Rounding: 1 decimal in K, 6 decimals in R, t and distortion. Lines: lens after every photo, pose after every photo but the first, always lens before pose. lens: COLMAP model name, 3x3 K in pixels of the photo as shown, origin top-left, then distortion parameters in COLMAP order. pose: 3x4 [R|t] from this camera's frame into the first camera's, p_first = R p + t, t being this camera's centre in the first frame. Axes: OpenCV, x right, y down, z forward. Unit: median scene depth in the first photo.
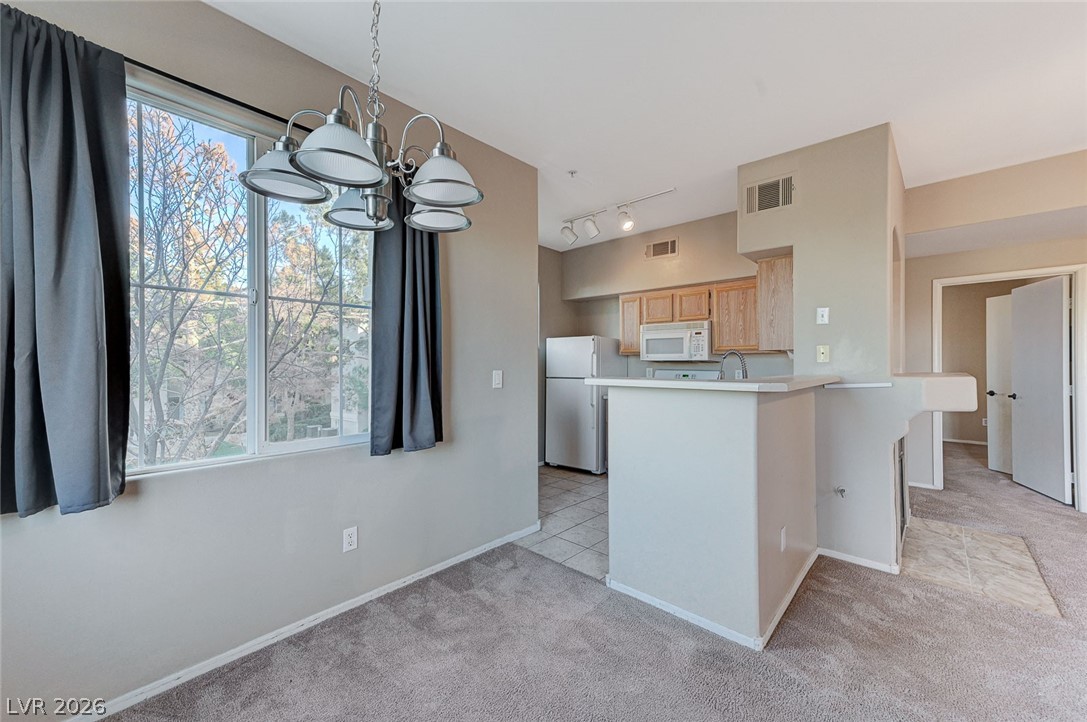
lens RADIAL K [[421.4, 0, 545.9], [0, 421.4, 360.1], [0, 0, 1]] dist [0.020609, 0.000281]
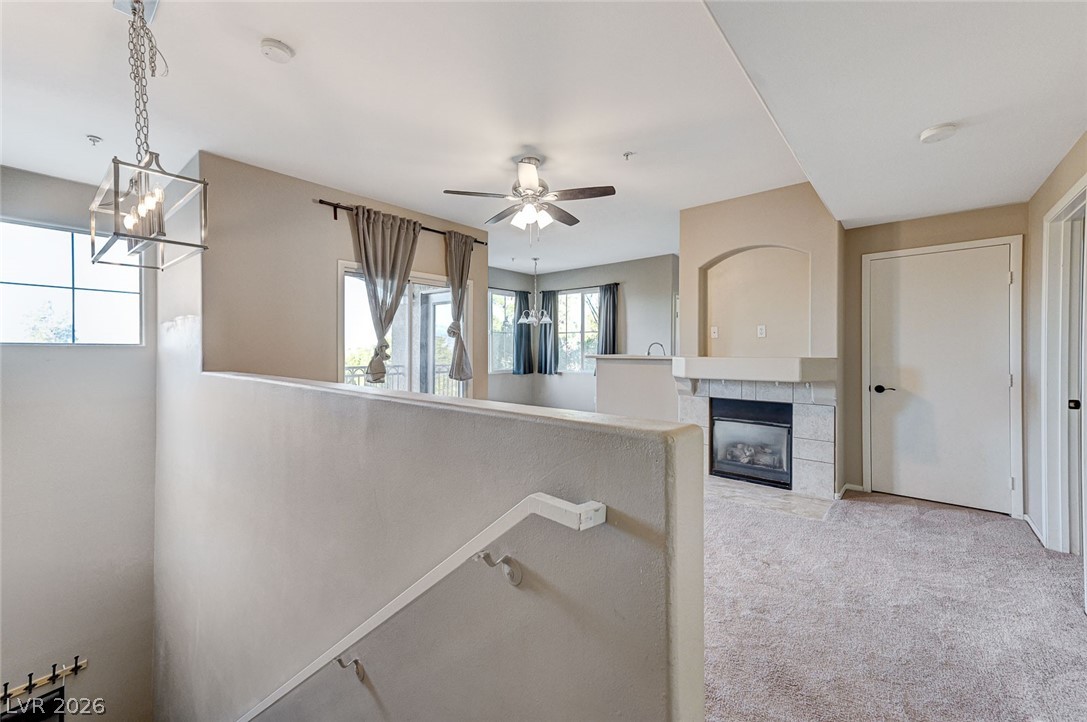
lens RADIAL K [[432.5, 0, 547.0], [0, 432.5, 352.0], [0, 0, 1]] dist [0.019973, -0.000014]
pose [[0.037930, 0.004644, -0.999270, 2.954700], [0.007110, 0.999963, 0.004917, 0.011539], [0.999255, -0.007291, 0.037896, 0.466929]]
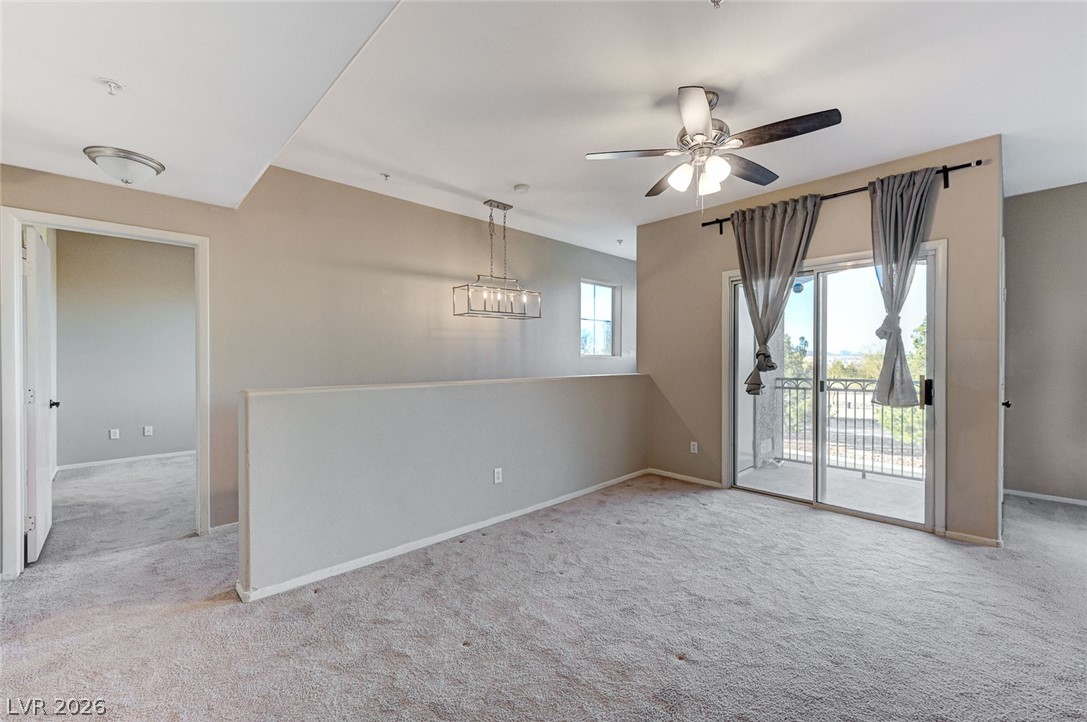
lens RADIAL K [[443.2, 0, 543.5], [0, 443.2, 361.0], [0, 0, 1]] dist [0.001722, 0.000303]
pose [[-0.997882, 0.000177, 0.065054, 1.770876], [0.000100, 0.999999, -0.001176, 0.016950], [-0.065054, -0.001167, -0.997881, 1.616946]]
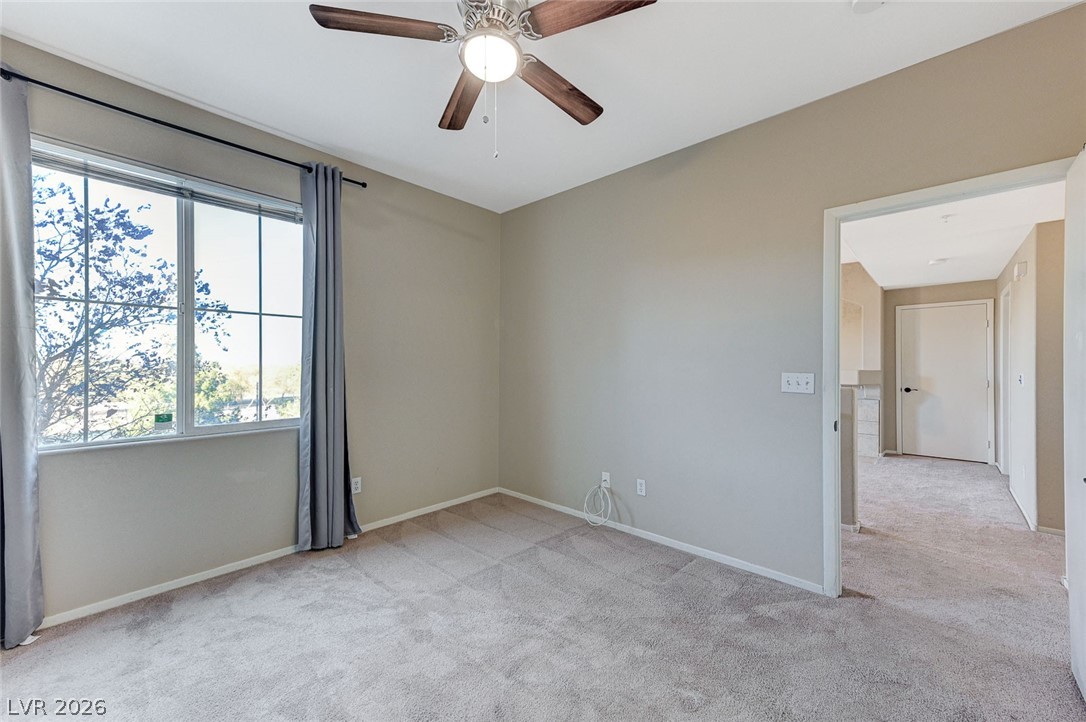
lens RADIAL K [[430.2, 0, 546.3], [0, 430.2, 359.3], [0, 0, 1]] dist [0.017855, 0.000120]
pose [[0.000998, -0.008062, -0.999967, 4.023439], [0.002589, 0.999964, -0.008059, -0.002891], [0.999996, -0.002581, 0.001019, -0.435458]]
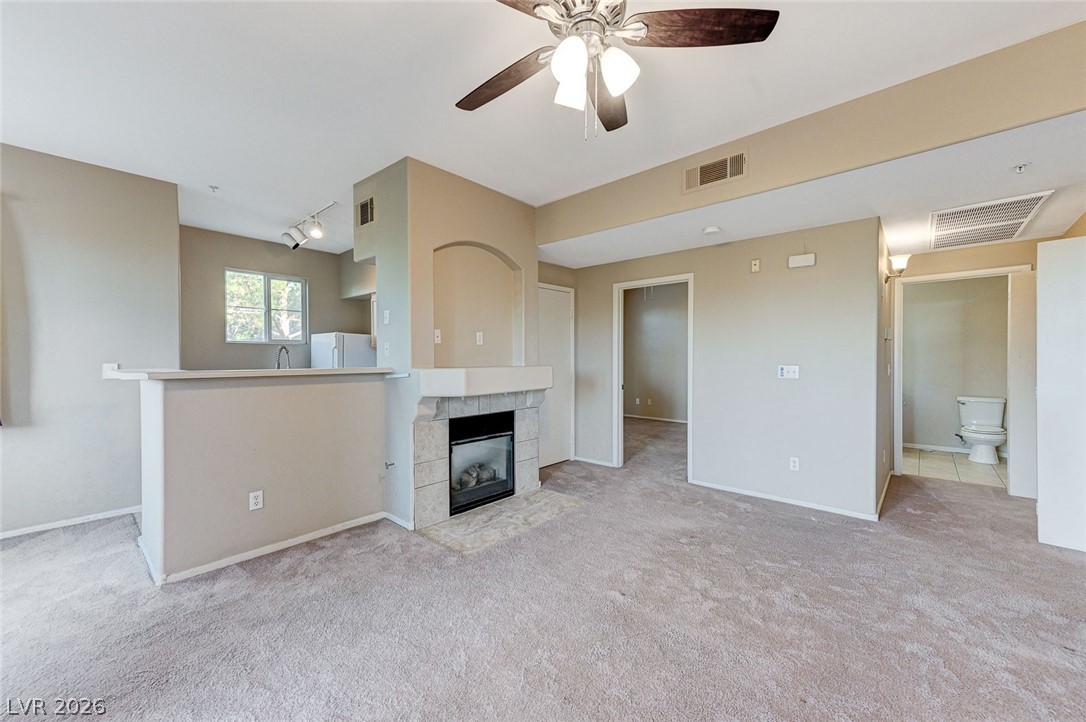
lens RADIAL K [[421.0, 0, 545.4], [0, 421.0, 360.1], [0, 0, 1]] dist [0.020609, 0.000281]
pose [[0.999894, -0.000831, 0.014527, 1.360814], [0.000642, 0.999915, 0.013033, 0.001682], [-0.014537, -0.013022, 0.999810, -0.228962]]
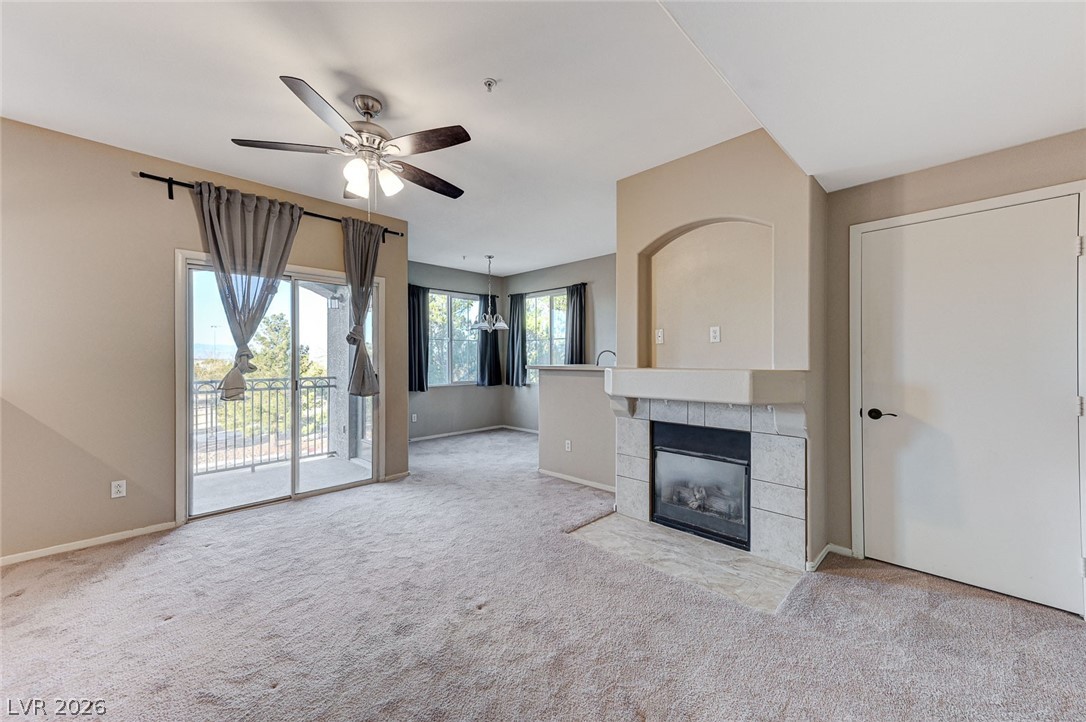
lens RADIAL K [[421.0, 0, 545.4], [0, 421.0, 360.1], [0, 0, 1]] dist [0.020609, 0.000281]
pose [[-0.035826, 0.002321, -0.999355, 2.512015], [0.009244, 0.999955, 0.001991, 0.013756], [0.999315, -0.009166, -0.035846, 0.957748]]
